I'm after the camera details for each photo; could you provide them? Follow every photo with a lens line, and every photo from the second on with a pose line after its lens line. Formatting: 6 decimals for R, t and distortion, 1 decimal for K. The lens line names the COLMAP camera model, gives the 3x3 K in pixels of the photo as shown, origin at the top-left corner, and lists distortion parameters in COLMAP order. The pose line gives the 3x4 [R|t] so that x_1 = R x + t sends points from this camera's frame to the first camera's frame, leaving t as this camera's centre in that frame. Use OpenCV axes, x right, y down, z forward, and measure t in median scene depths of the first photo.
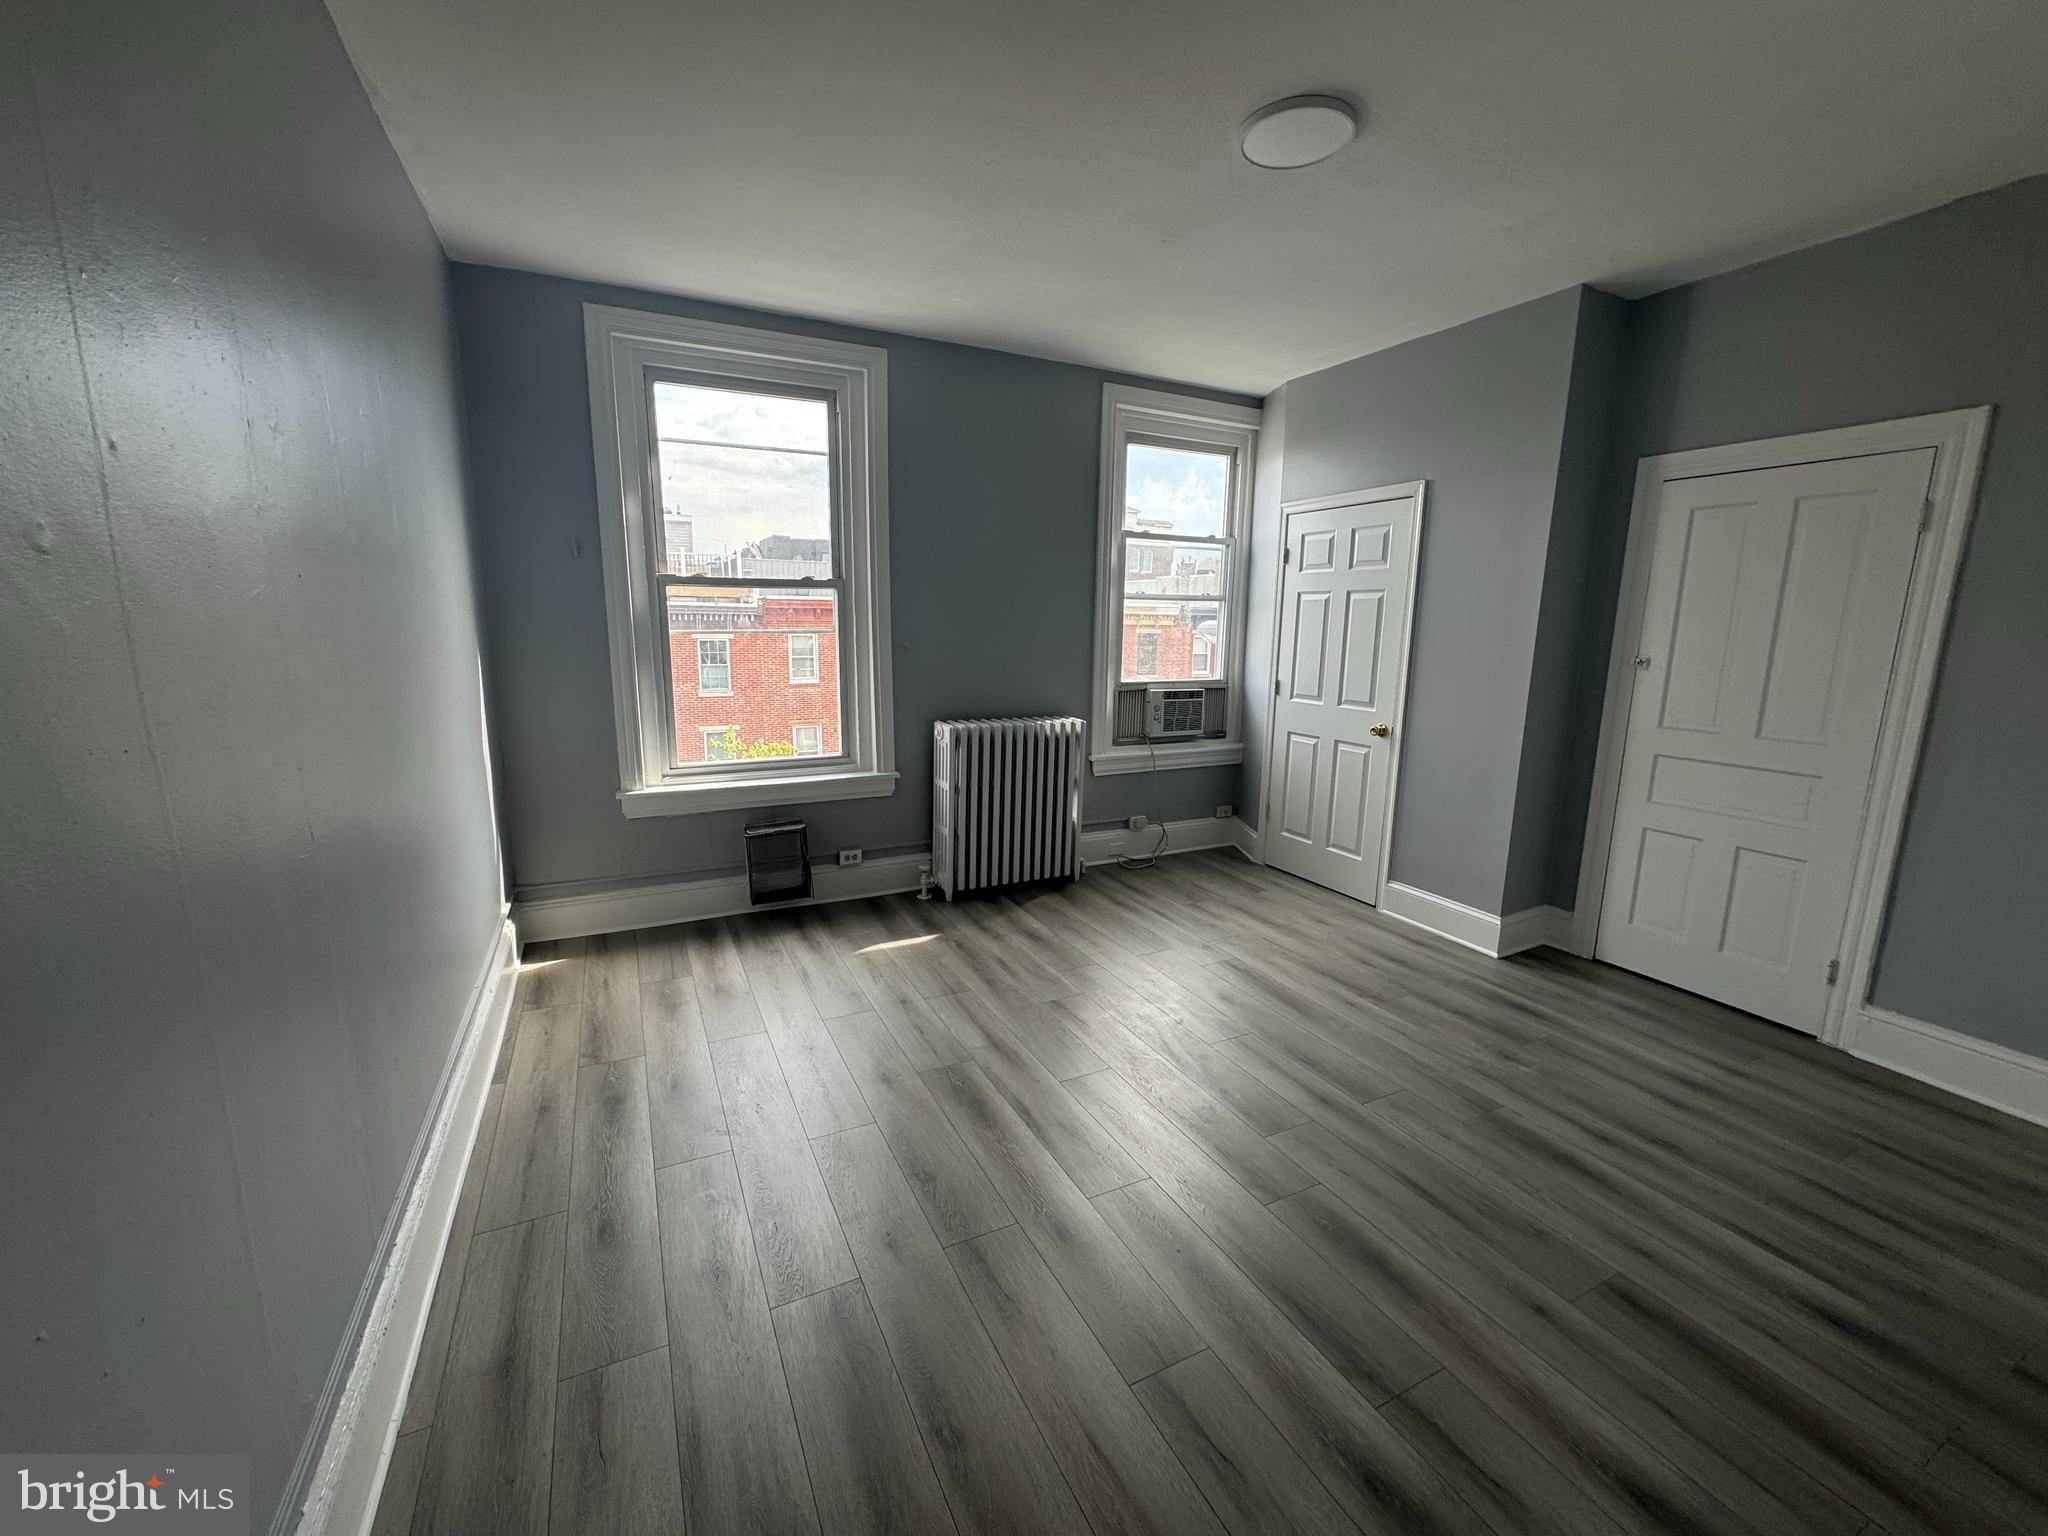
lens RADIAL K [[815.4, 0, 1020.6], [0, 815.4, 768.2], [0, 0, 1]] dist [-0.003108, 0.000677]
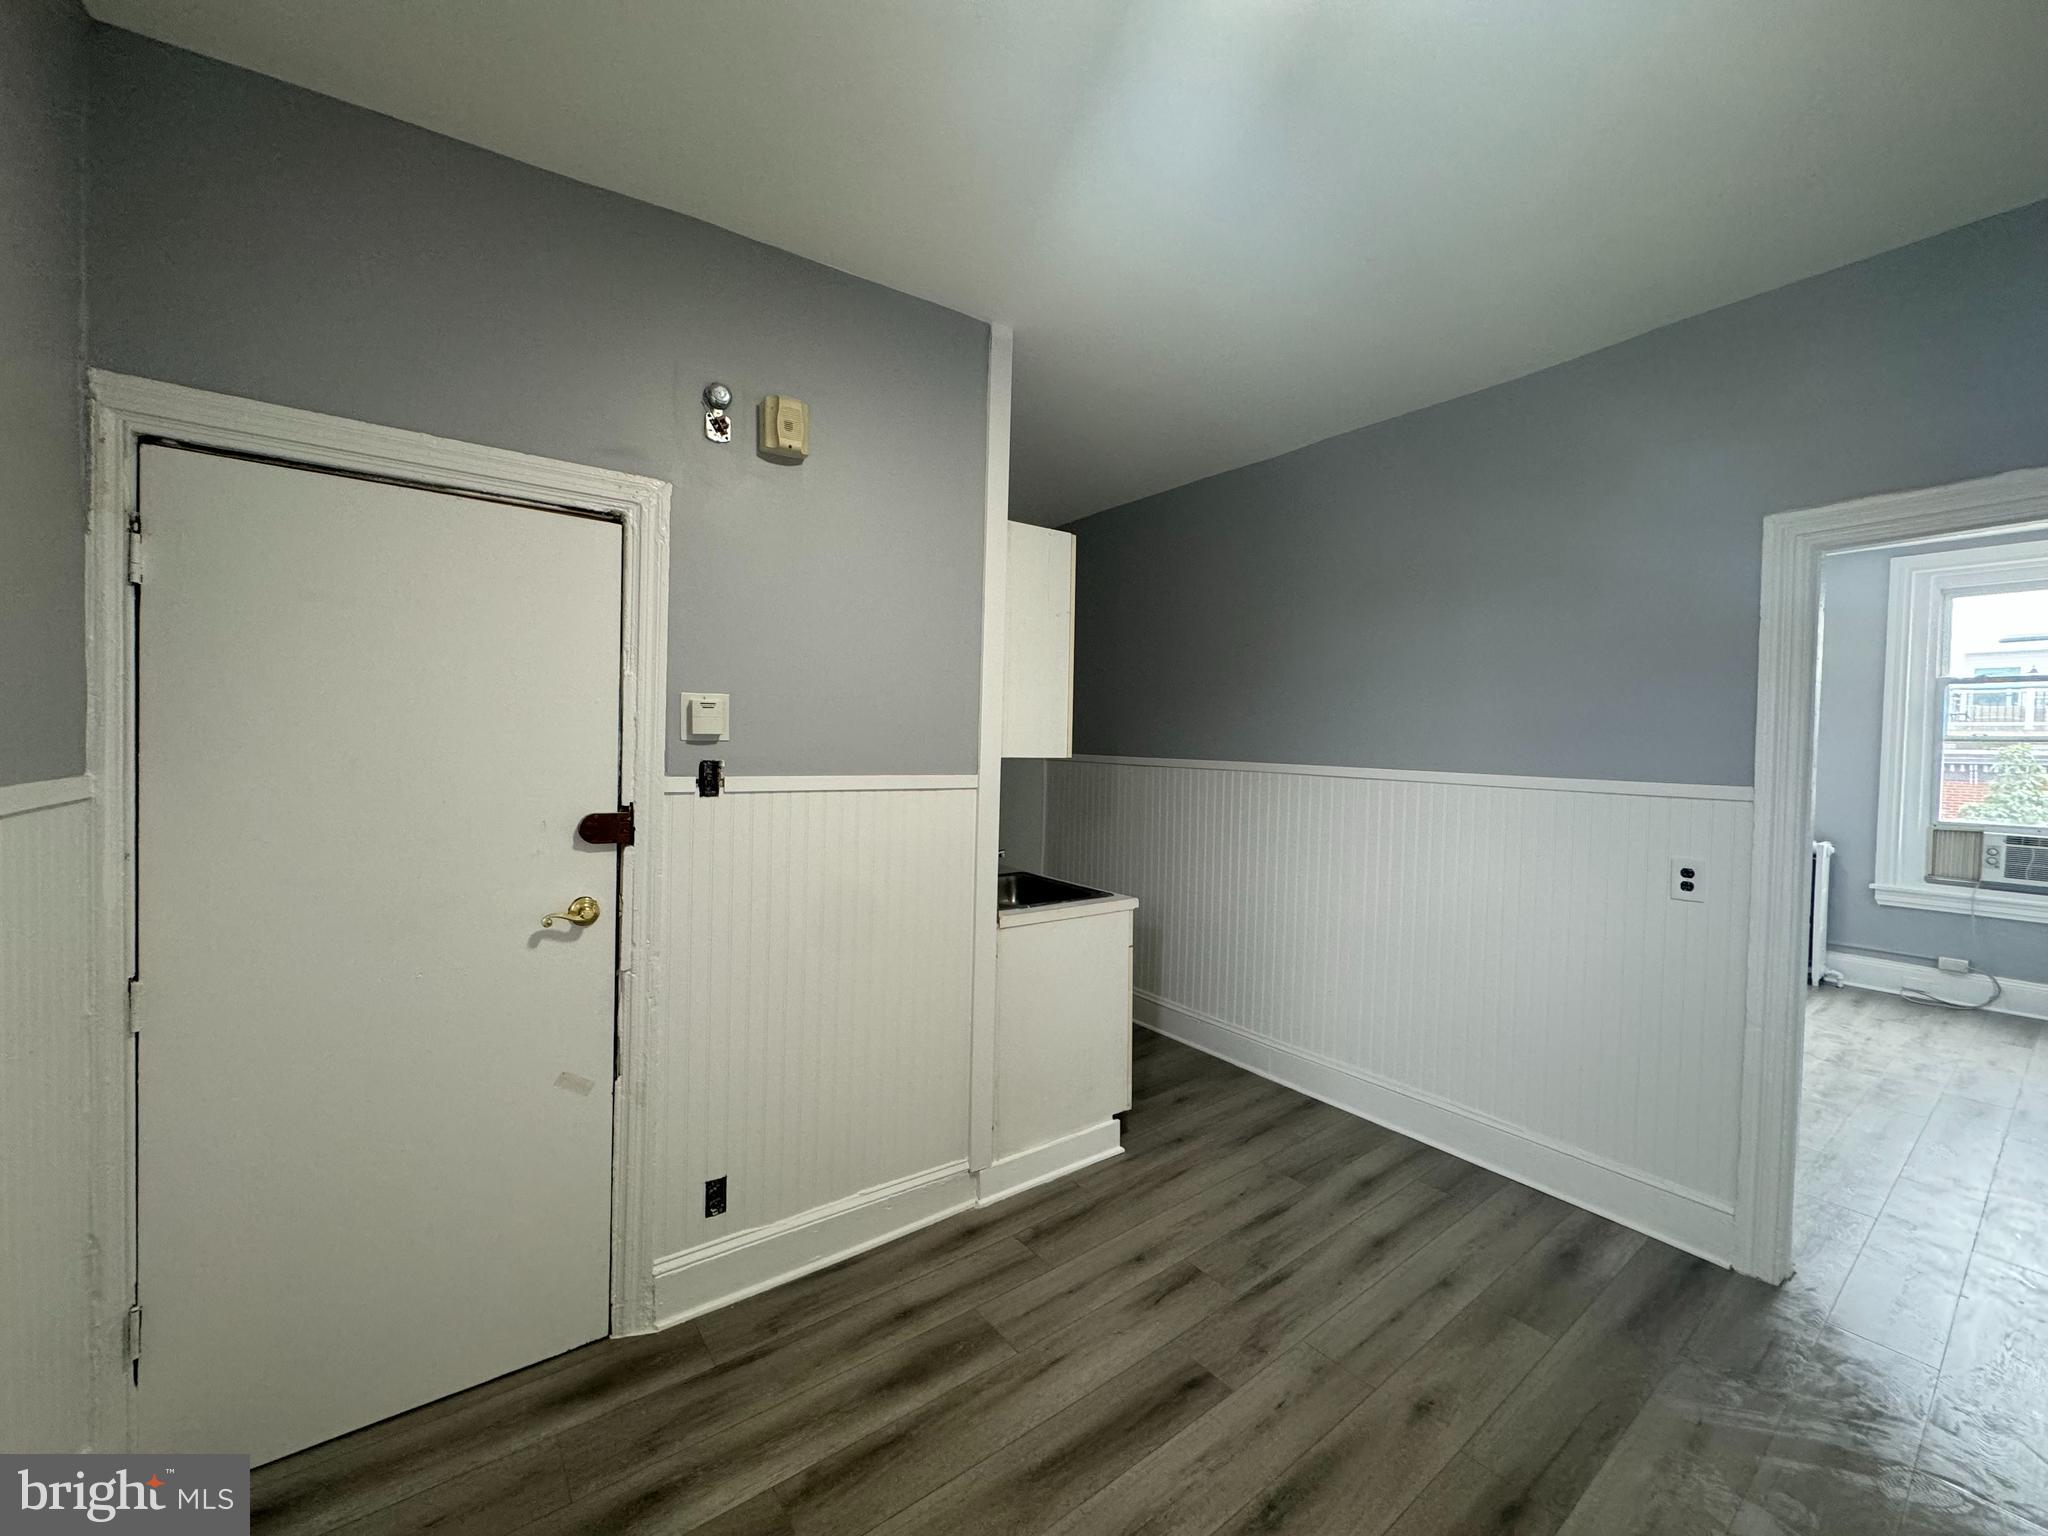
lens RADIAL K [[815.4, 0, 1022.7], [0, 815.4, 768.0], [0, 0, 1]] dist [-0.003108, 0.000677]
pose [[0.174272, 0.017789, -0.984537, 1.208384], [-0.197357, 0.980180, -0.017224, 0.095592], [0.964717, 0.197306, 0.174328, -0.390341]]
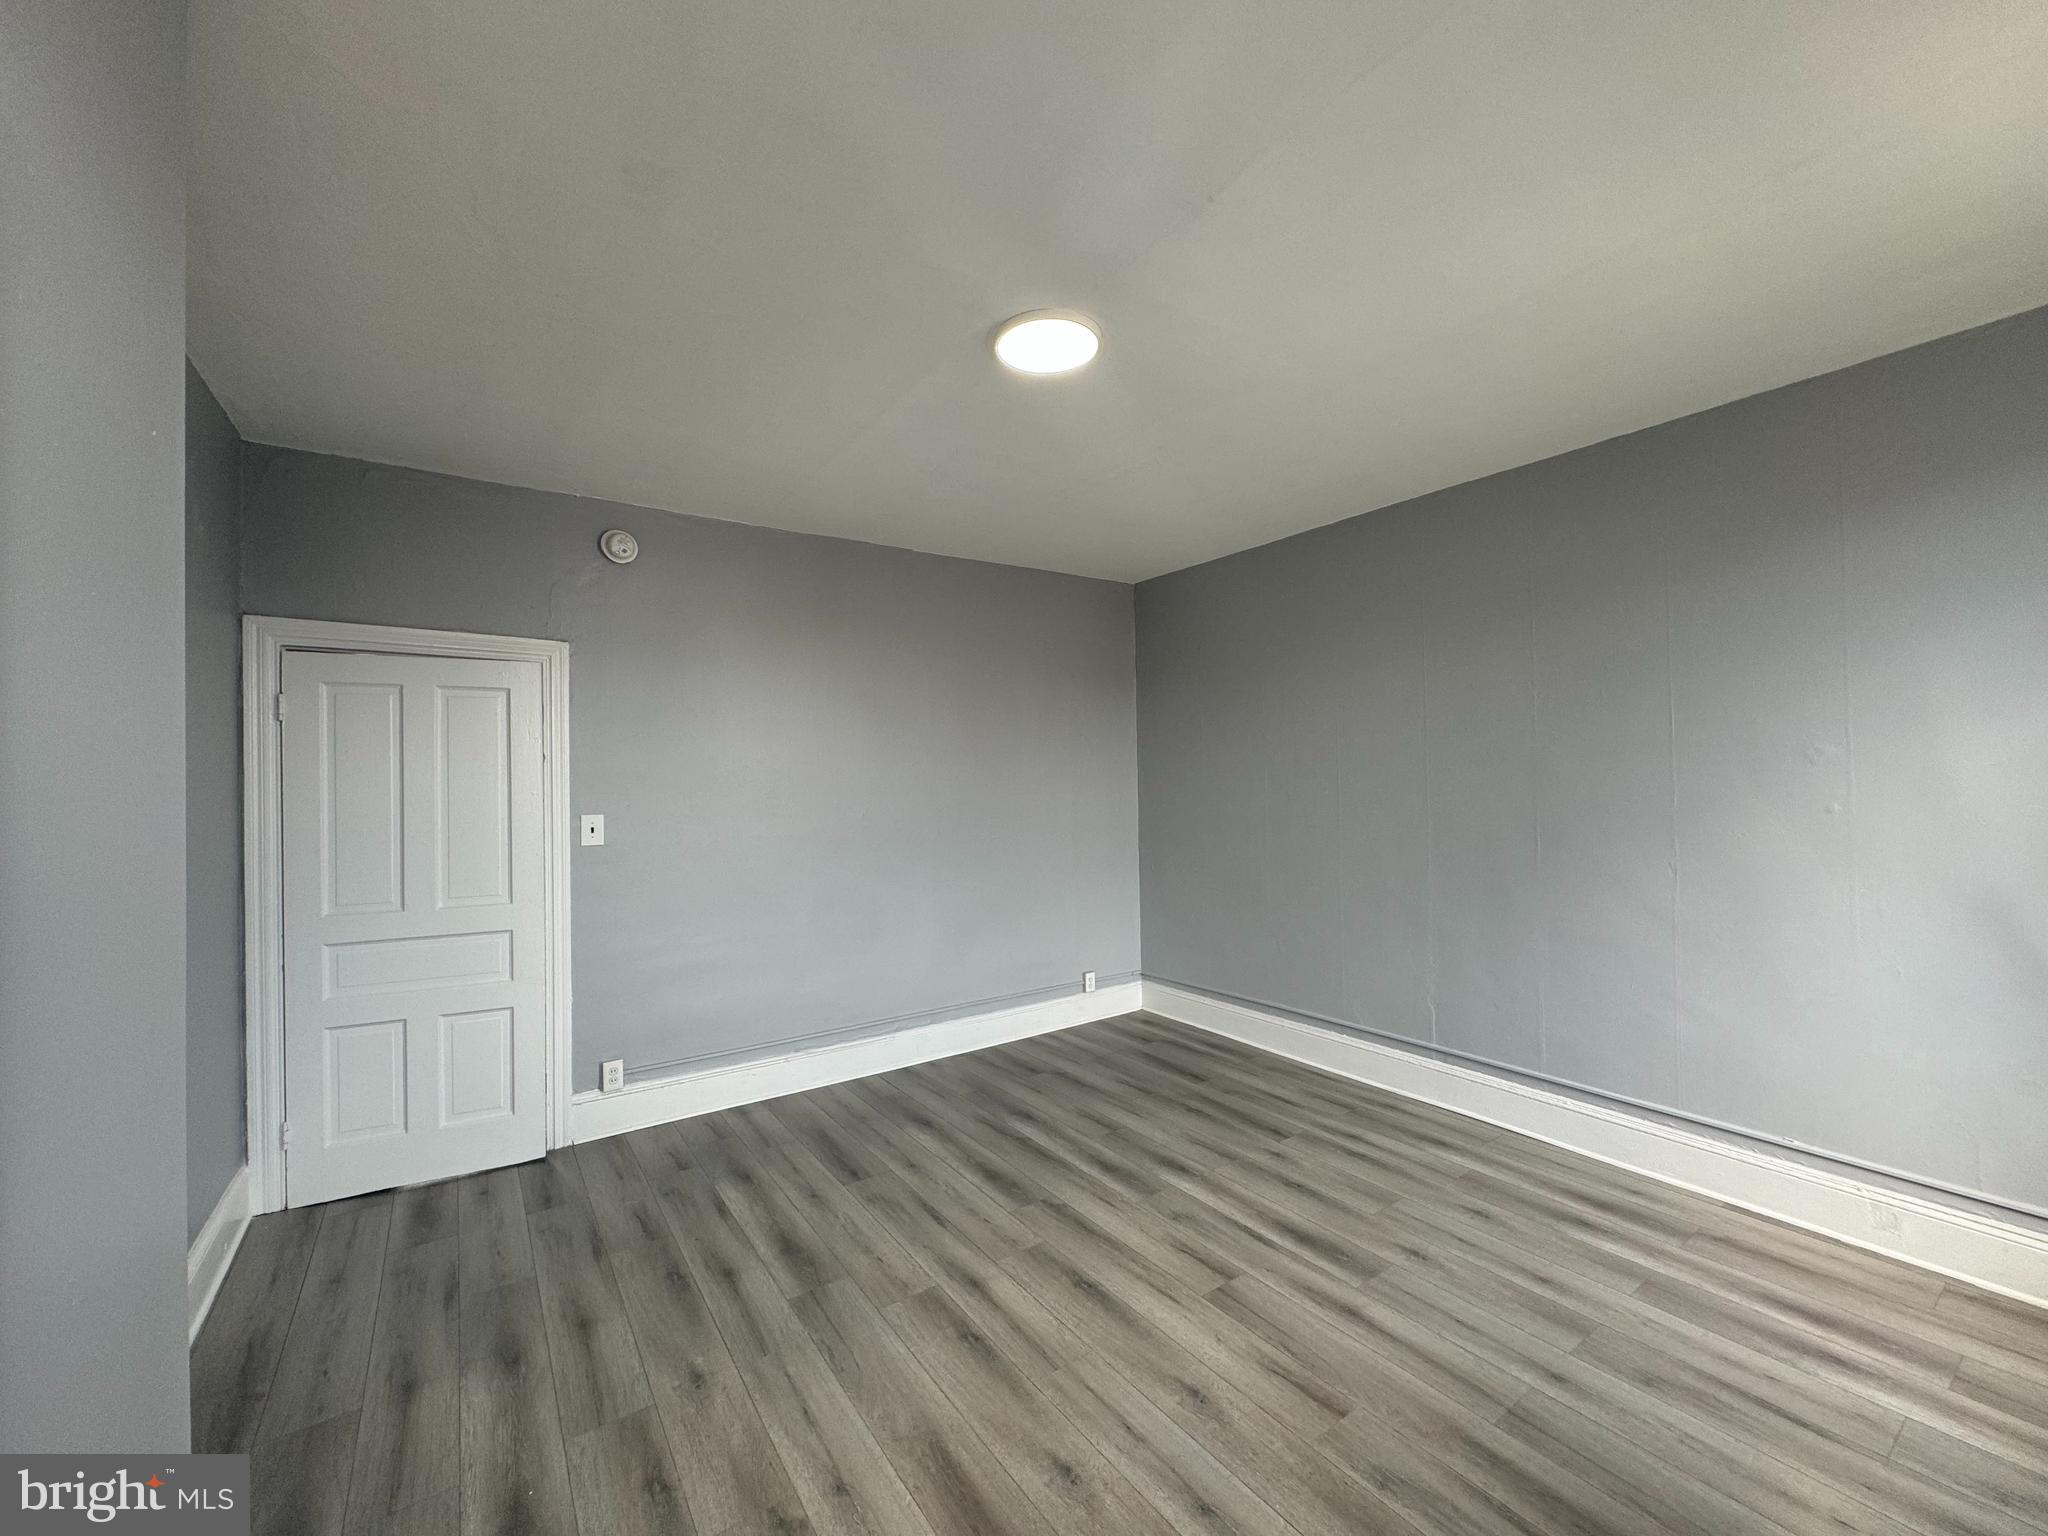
lens RADIAL K [[815.4, 0, 1022.8], [0, 815.4, 768.5], [0, 0, 1]] dist [-0.003108, 0.000677]
pose [[-0.990065, -0.000129, -0.140612, 0.306613], [-0.024096, 0.985363, 0.168755, -0.241975], [0.138532, 0.170467, -0.975577, 1.249128]]
